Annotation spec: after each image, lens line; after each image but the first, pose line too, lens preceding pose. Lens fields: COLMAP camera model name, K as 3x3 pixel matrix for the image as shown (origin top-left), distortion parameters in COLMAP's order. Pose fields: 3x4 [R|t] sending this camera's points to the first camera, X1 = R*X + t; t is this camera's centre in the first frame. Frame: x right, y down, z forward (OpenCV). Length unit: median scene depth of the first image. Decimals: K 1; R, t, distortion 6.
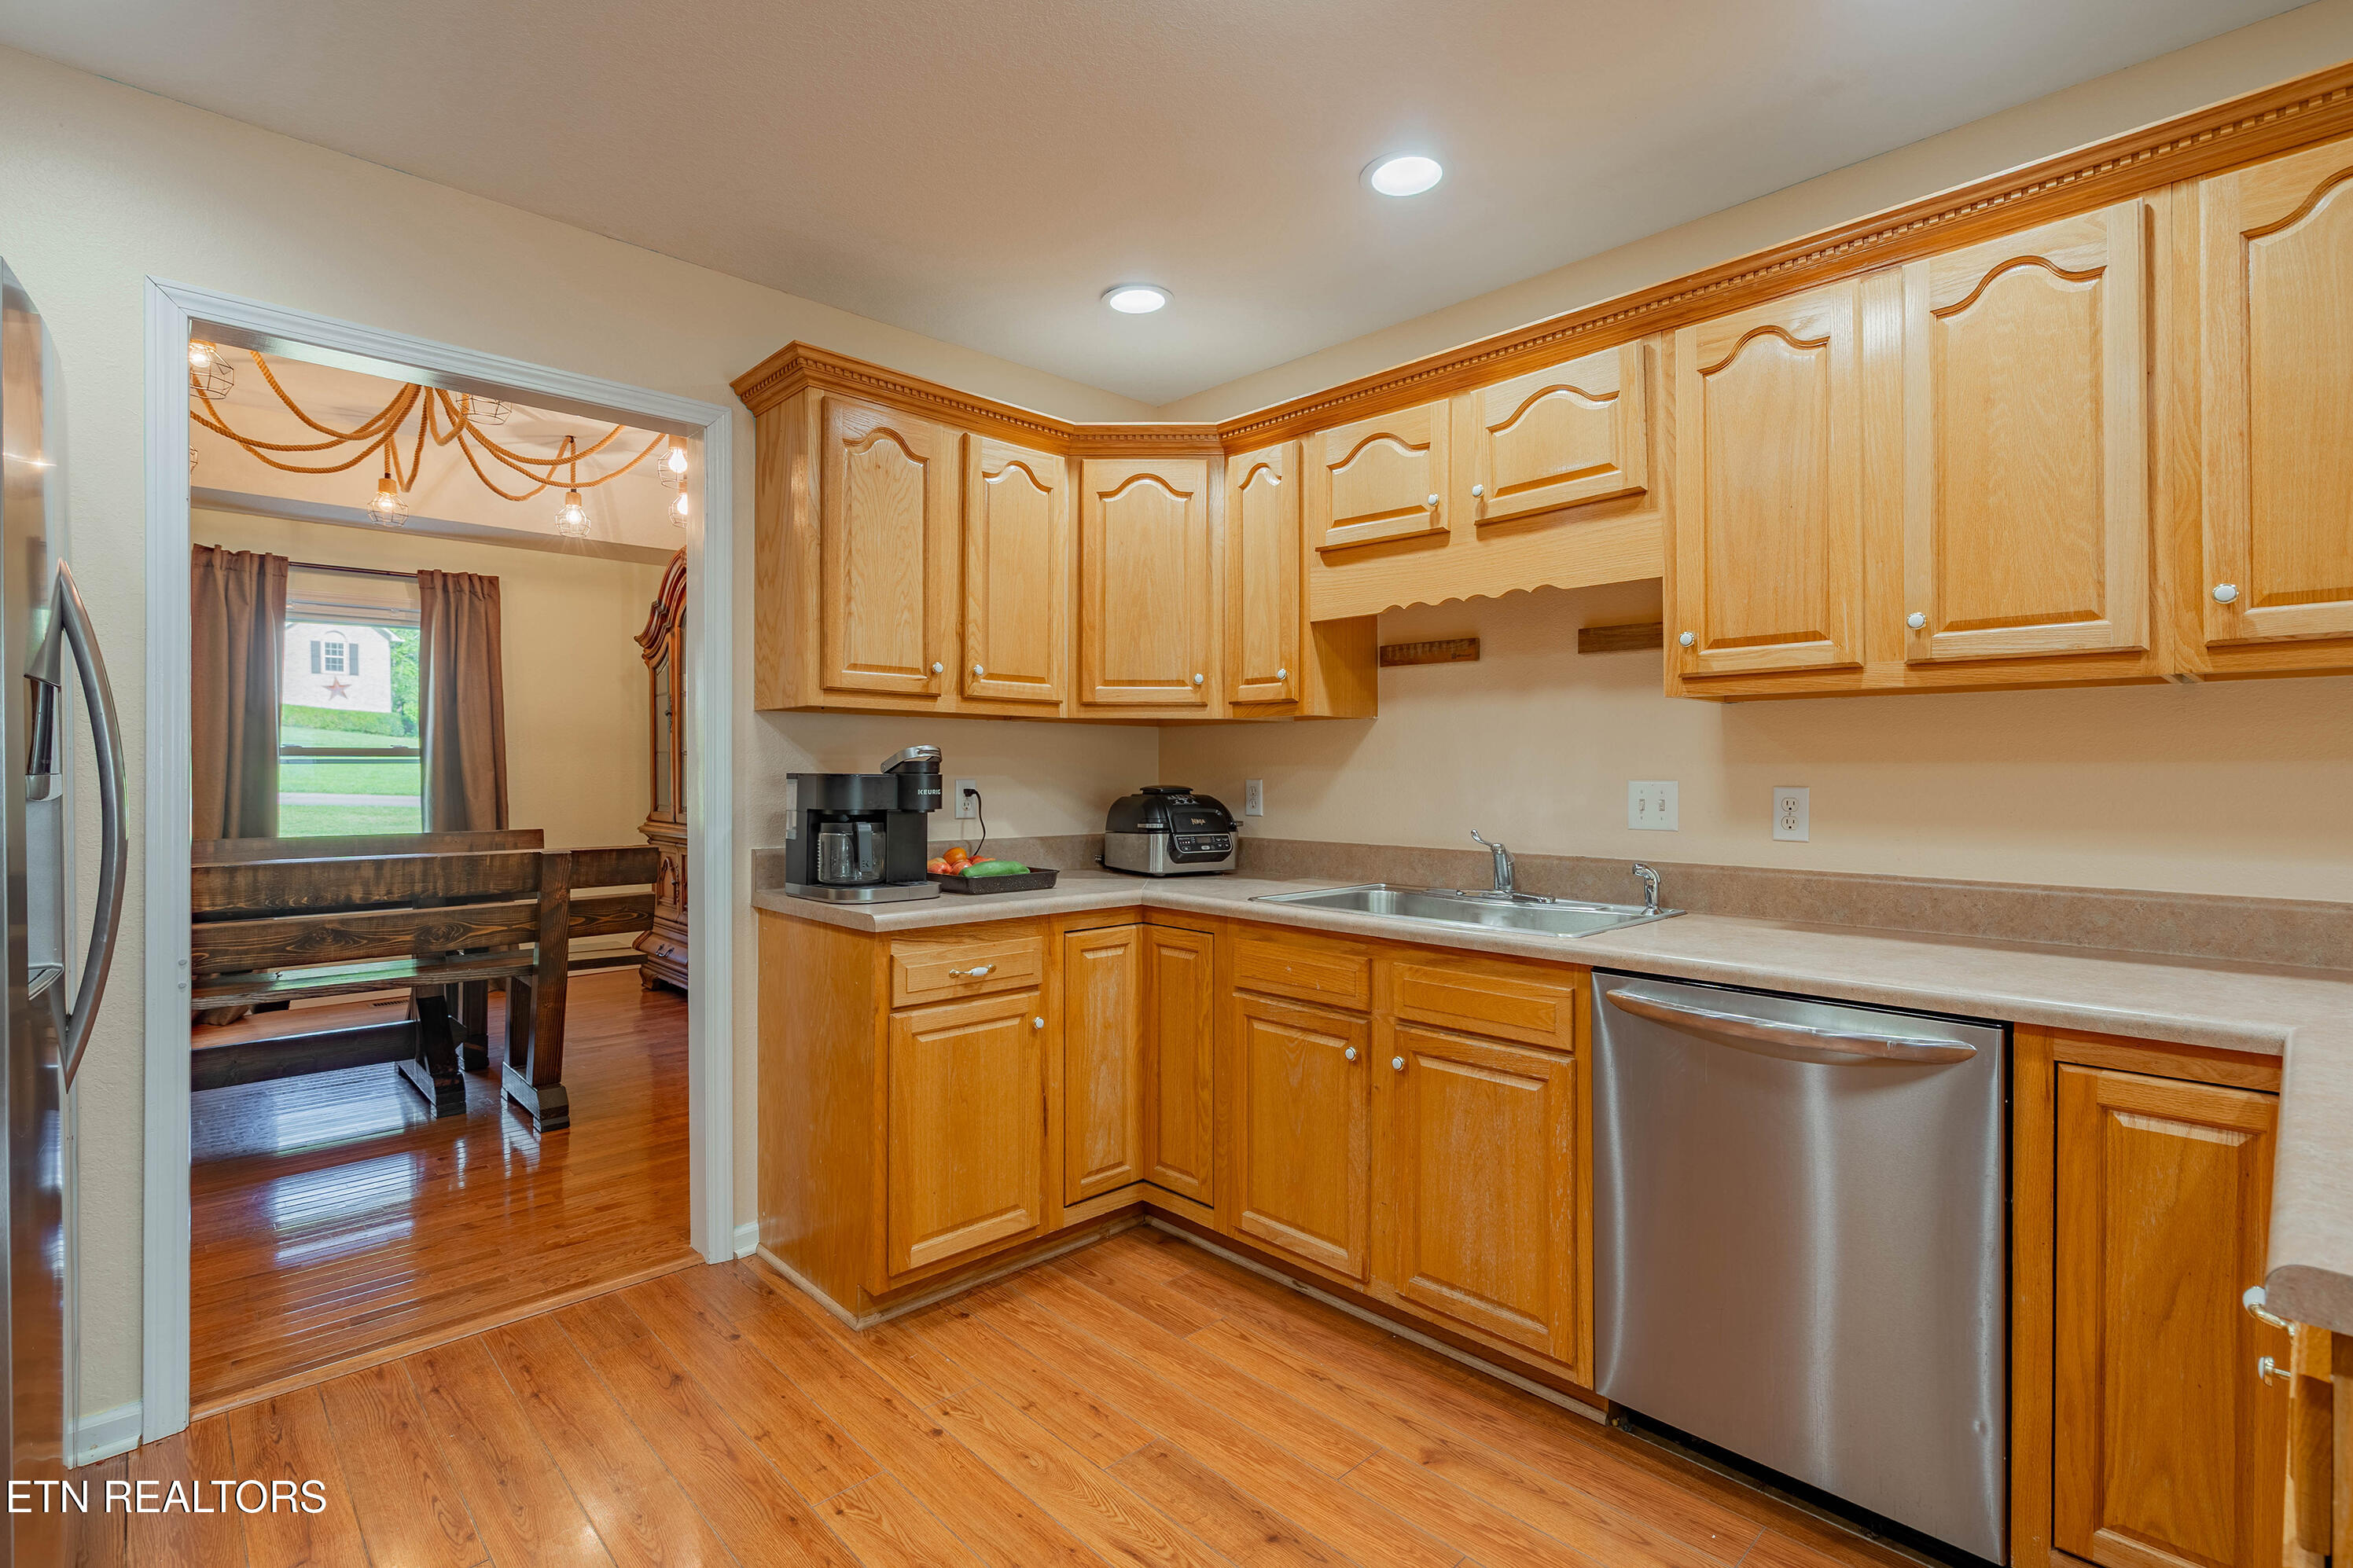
lens RADIAL K [[1087.2, 0, 1171.5], [0, 1087.2, 773.2], [0, 0, 1]] dist [0.002575, 0.000000]
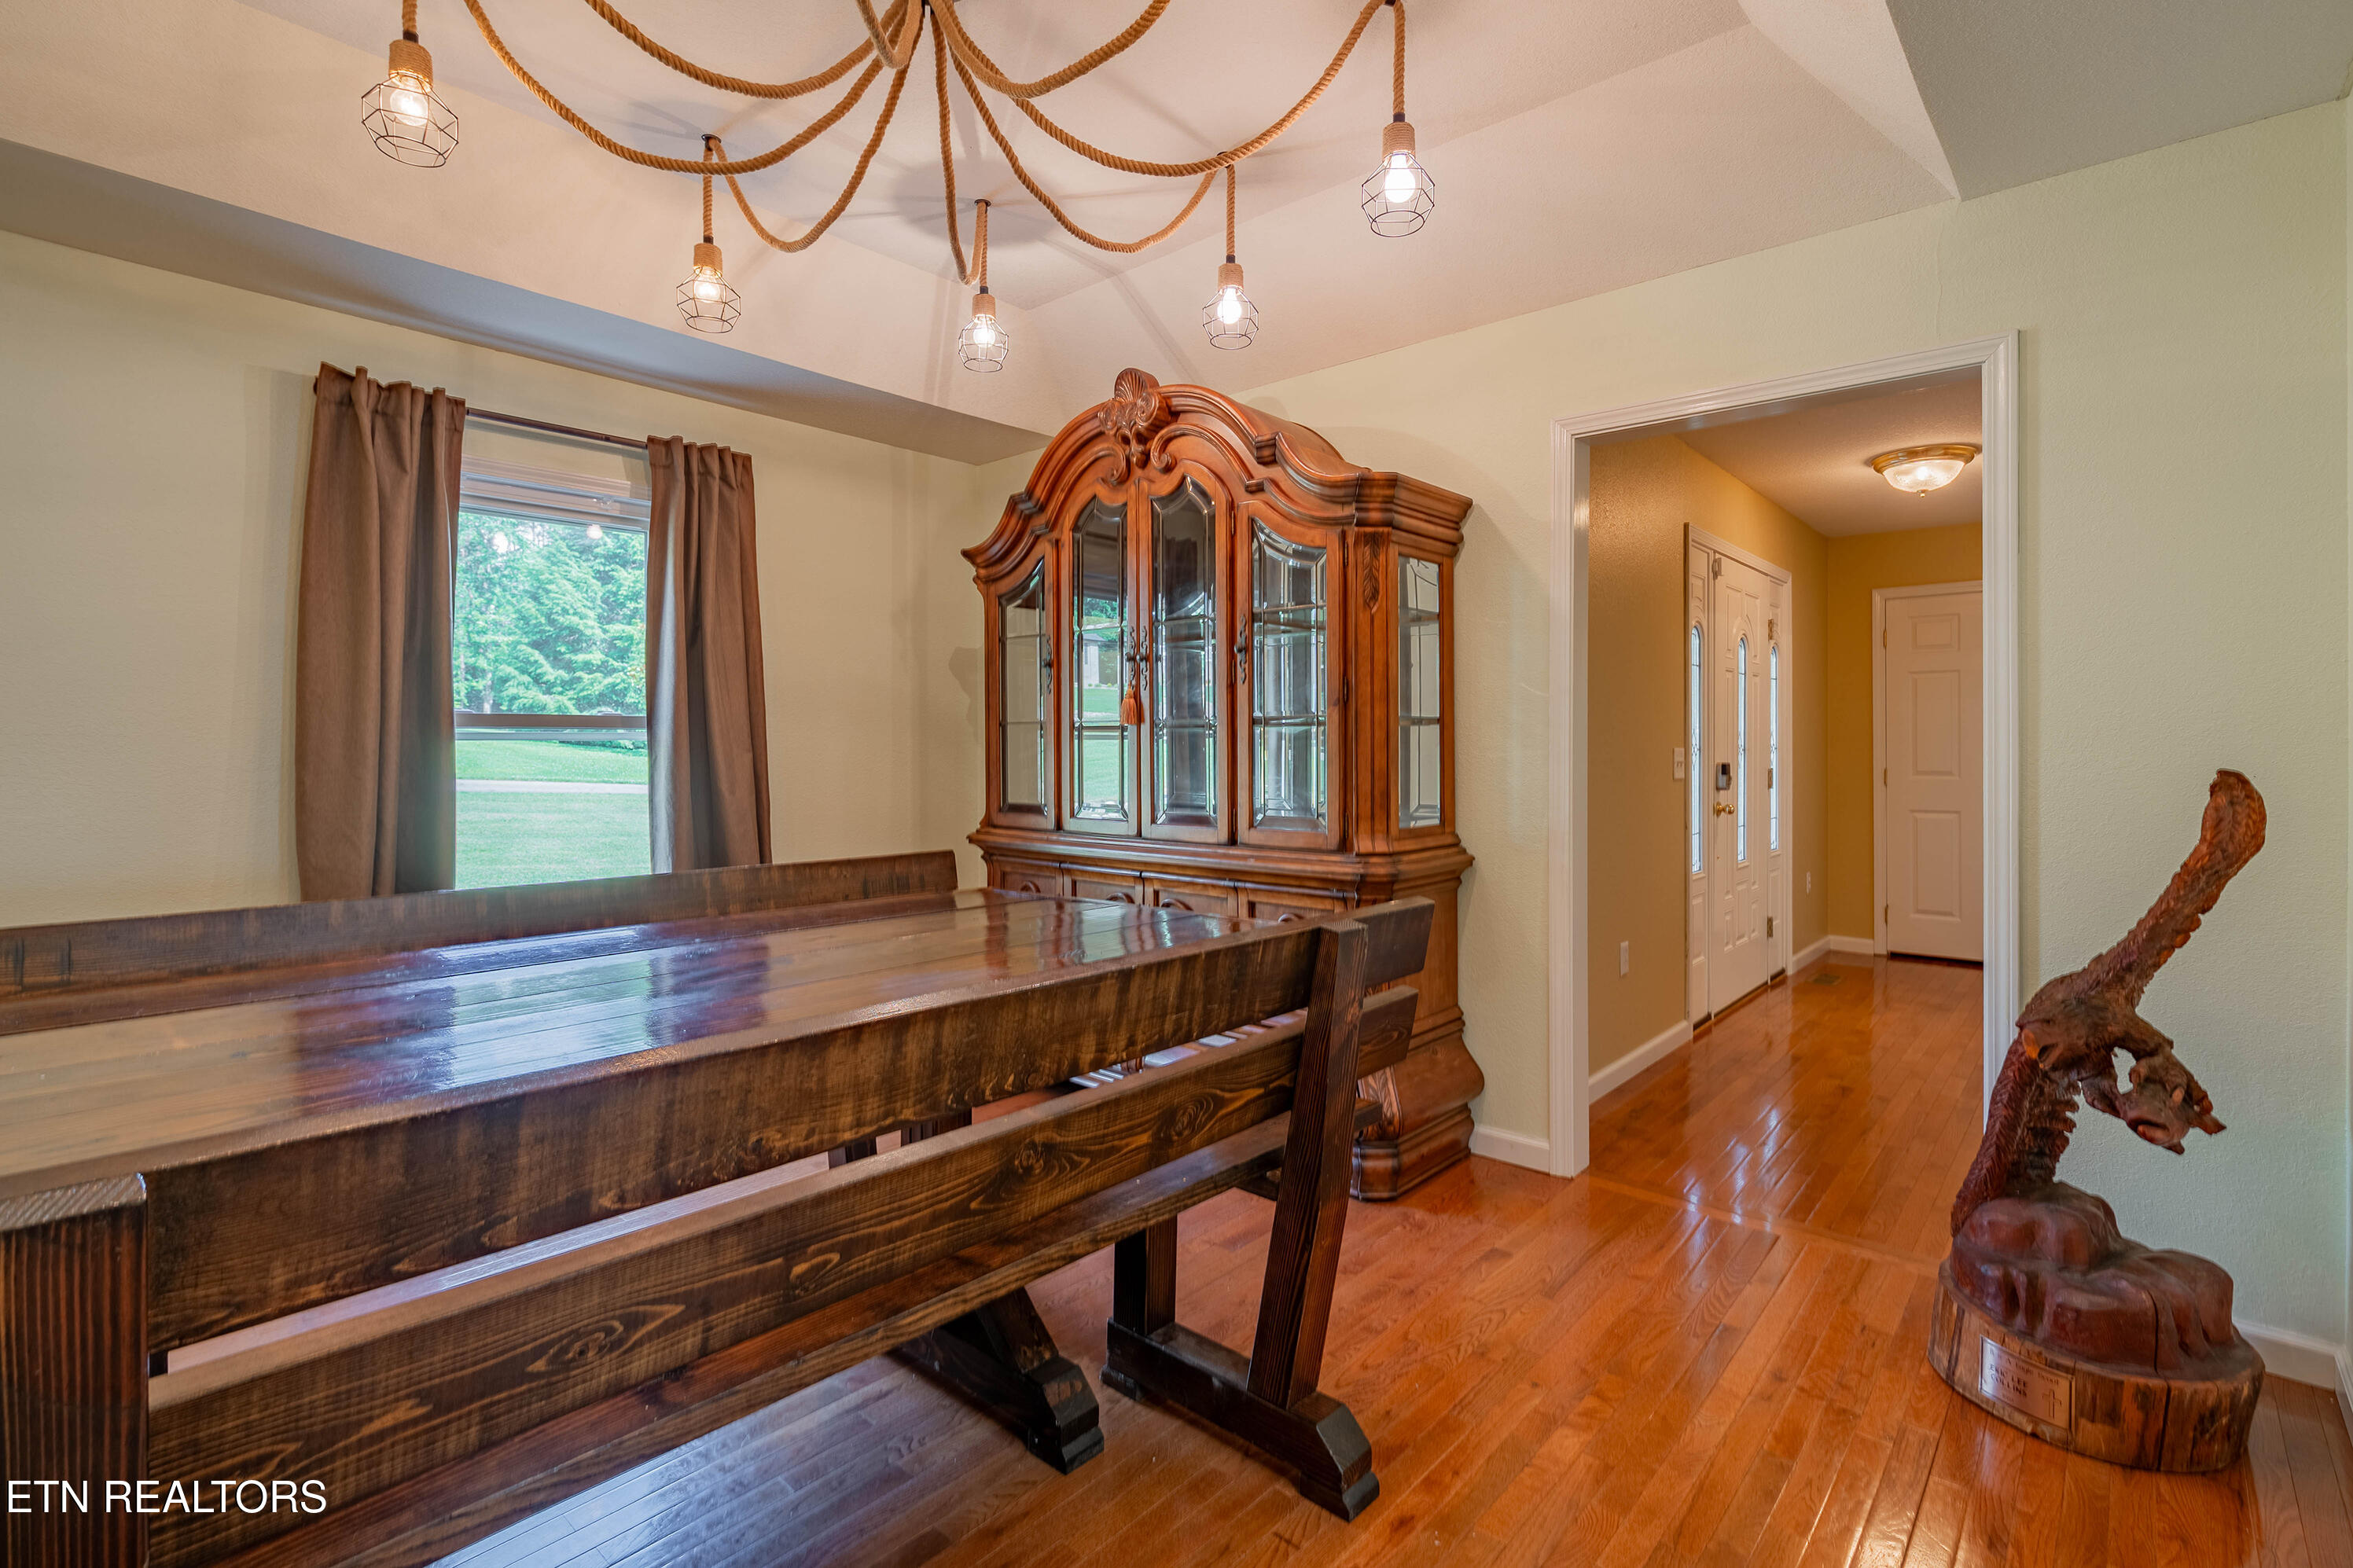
lens RADIAL K [[1087.2, 0, 1176.1], [0, 1087.2, 764.5], [0, 0, 1]] dist [0.002575, 0.000000]
pose [[0.997269, 0.000798, 0.073855, -0.475291], [-0.001645, 0.999933, 0.011419, -0.002622], [-0.073841, -0.011509, 0.997204, 0.372949]]
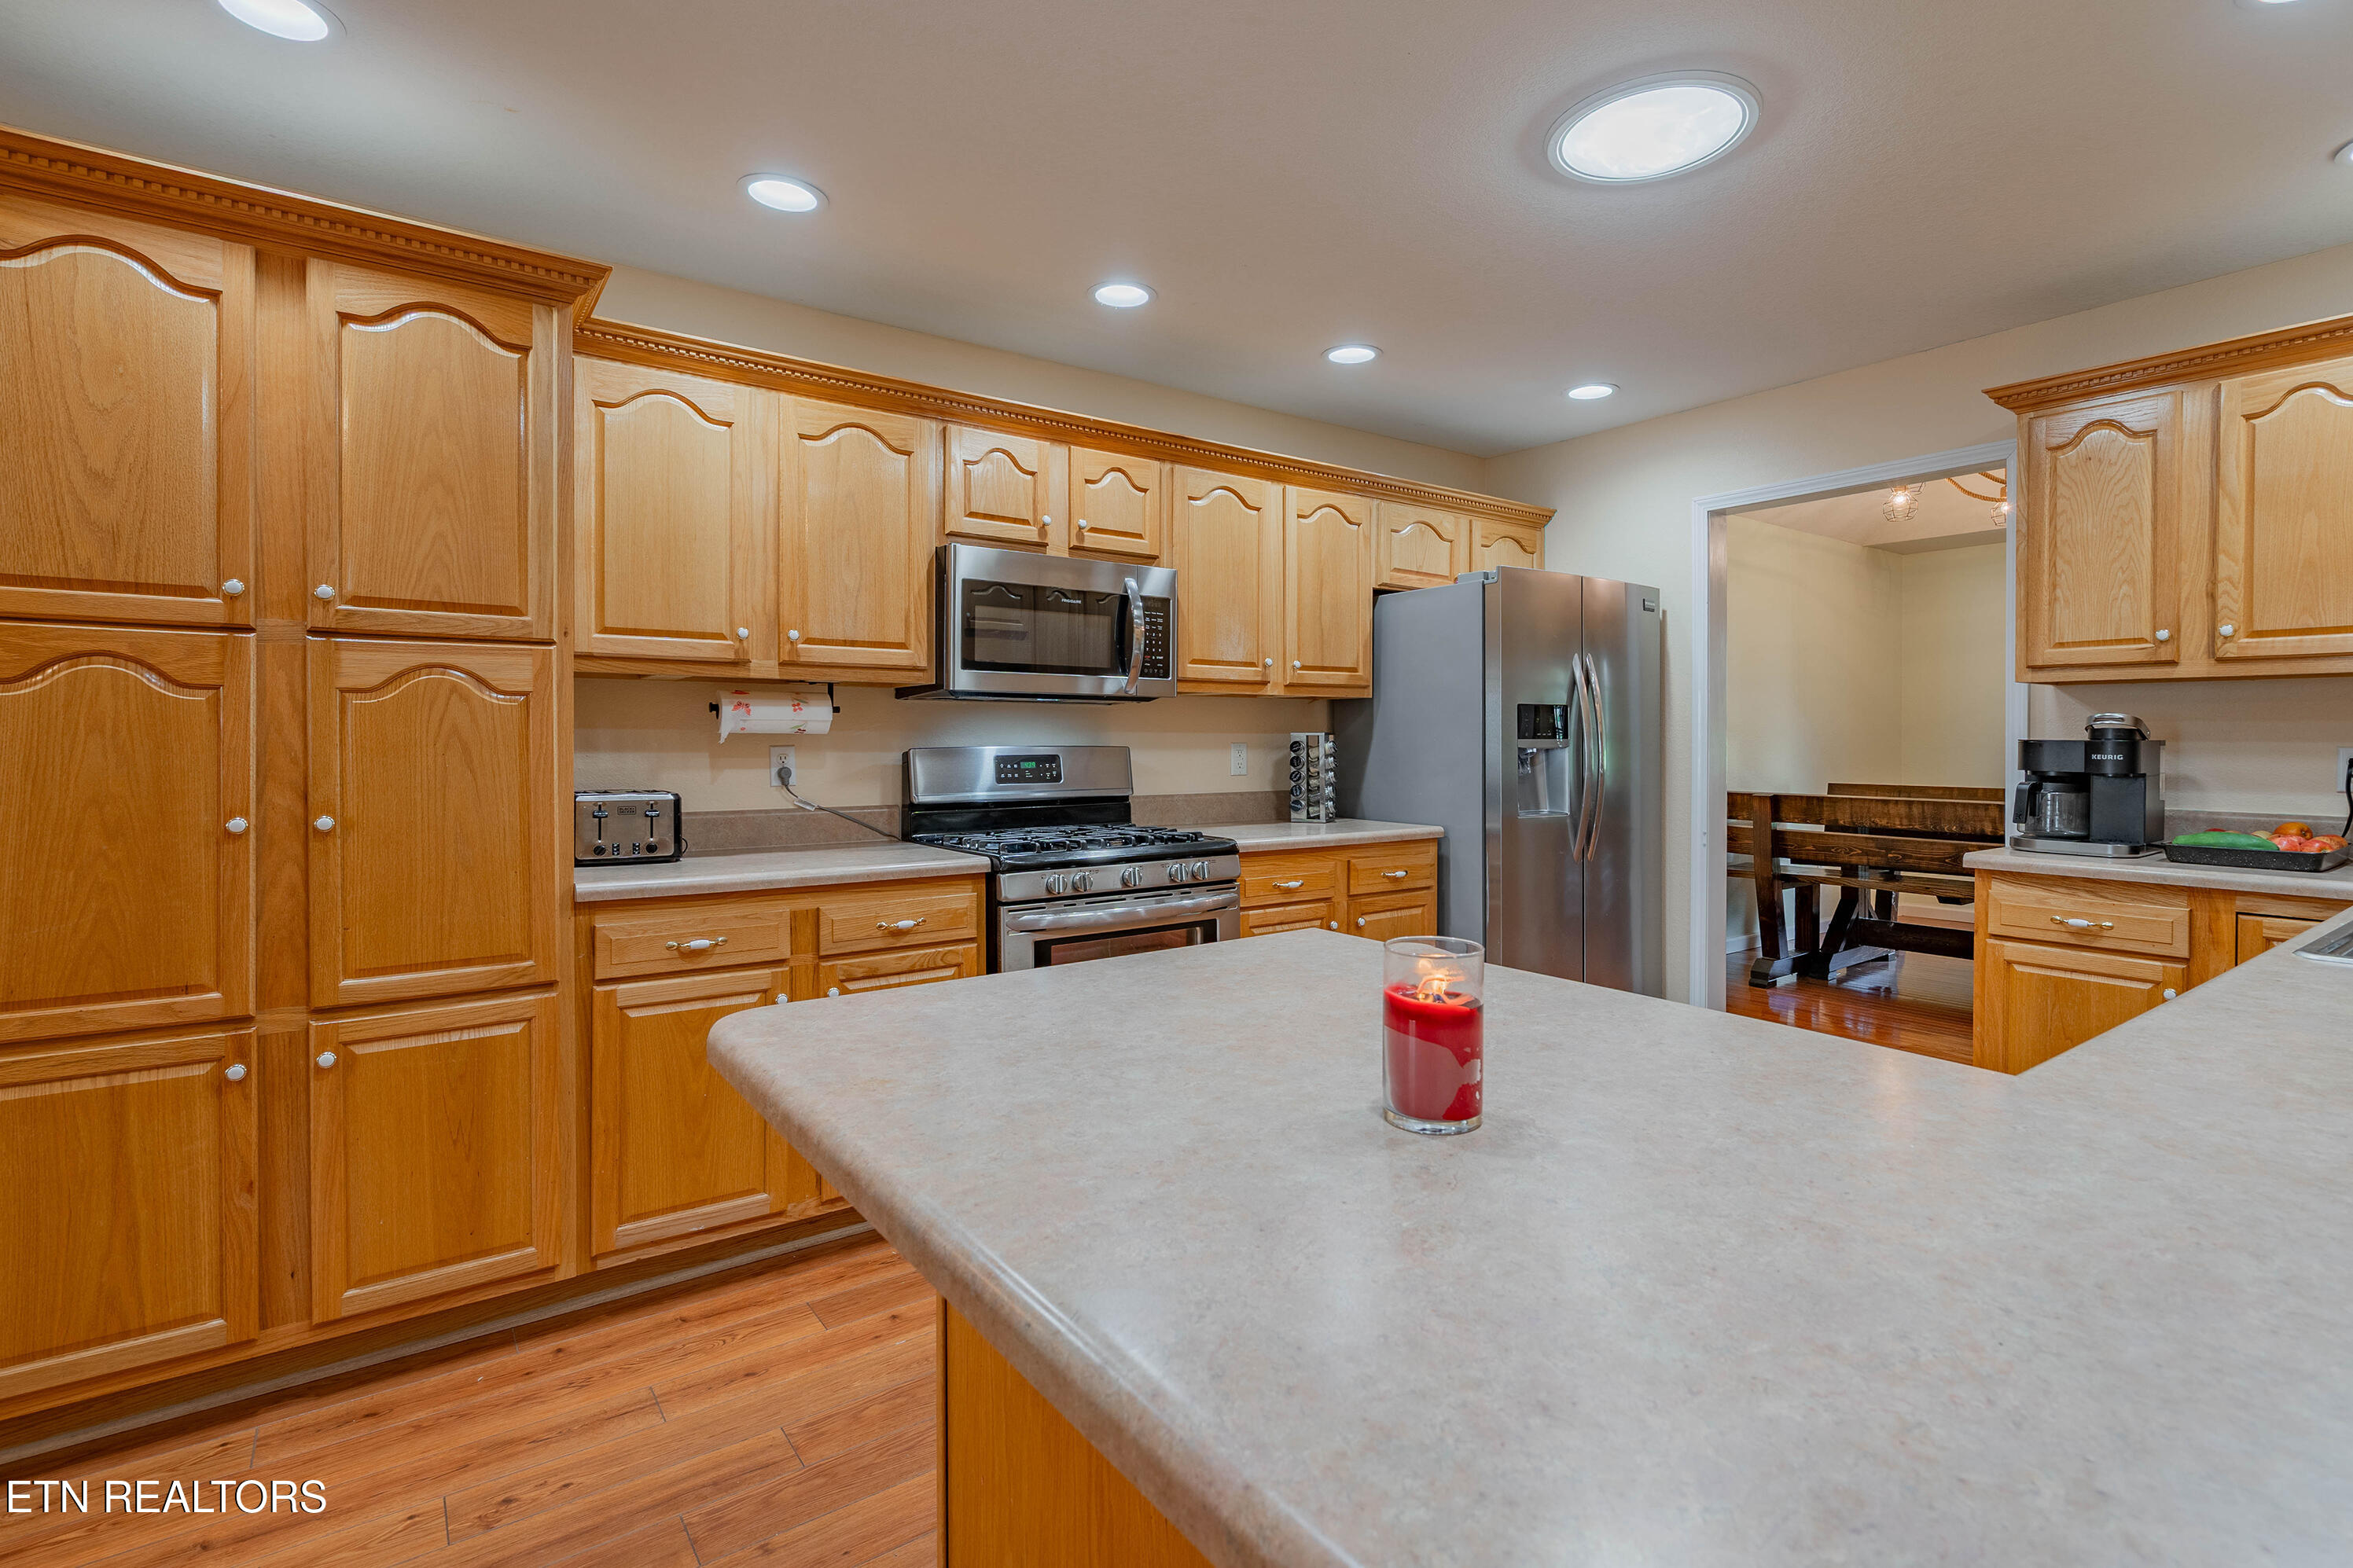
lens RADIAL K [[1087.2, 0, 1175.9], [0, 1087.2, 762.6], [0, 0, 1]] dist [0.002575, 0.000000]
pose [[-0.136689, 0.020456, -0.990403, 0.463107], [0.001763, 0.999790, 0.020406, -0.000257], [0.990612, 0.001044, -0.136697, 0.117160]]
